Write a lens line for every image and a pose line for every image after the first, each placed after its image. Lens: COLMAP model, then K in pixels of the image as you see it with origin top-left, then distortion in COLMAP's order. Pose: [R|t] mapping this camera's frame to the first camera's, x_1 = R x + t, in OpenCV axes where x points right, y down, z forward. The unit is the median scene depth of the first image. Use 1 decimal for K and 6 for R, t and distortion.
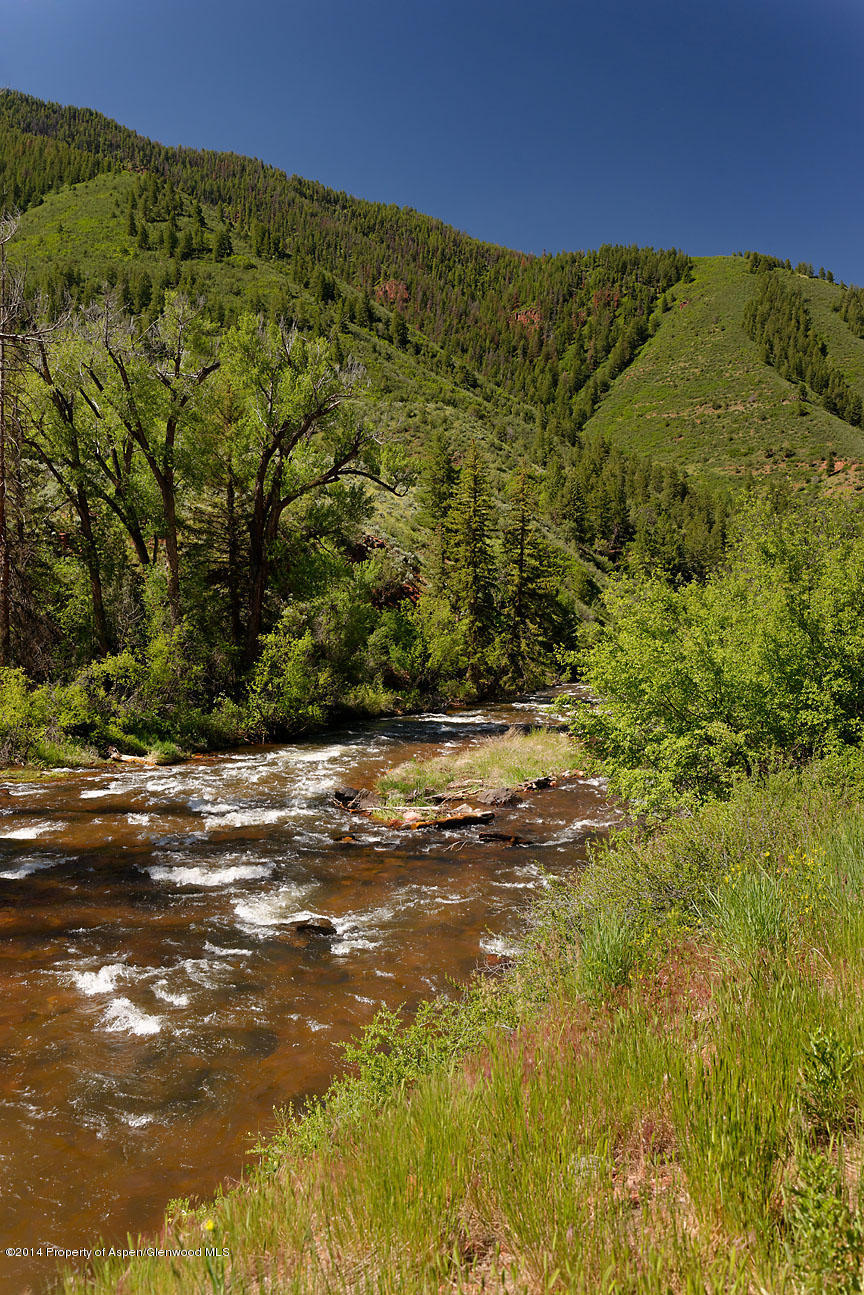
lens RADIAL K [[1124.9, 0, 430.9], [0, 1124.9, 646.3], [0, 0, 1]] dist [0.006425, 0.002431]
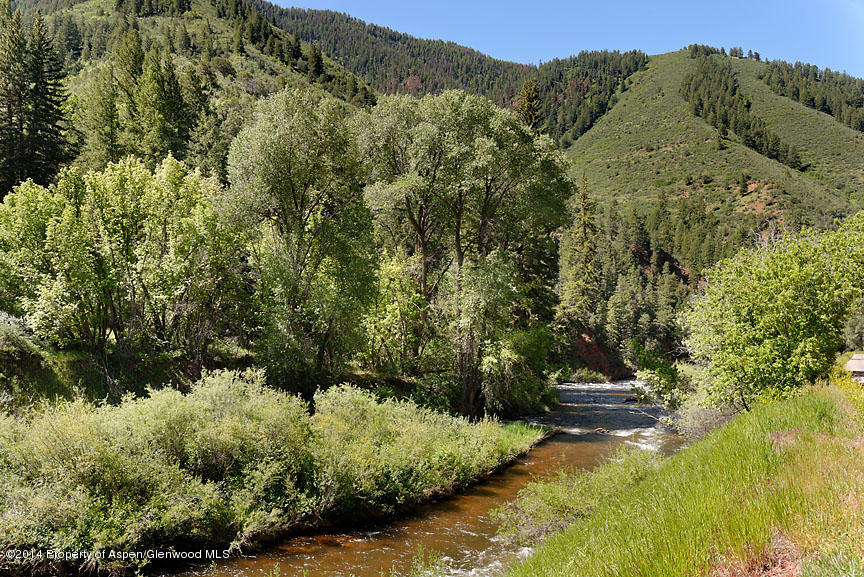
lens RADIAL K [[716.9, 0, 433.0], [0, 716.9, 289.3], [0, 0, 1]] dist [0.013610, 0.006887]
pose [[0.992675, -0.004259, -0.120737, 0.107857], [-0.006595, 0.995978, -0.089353, 0.000017], [0.120632, 0.089494, 0.988655, 0.222800]]
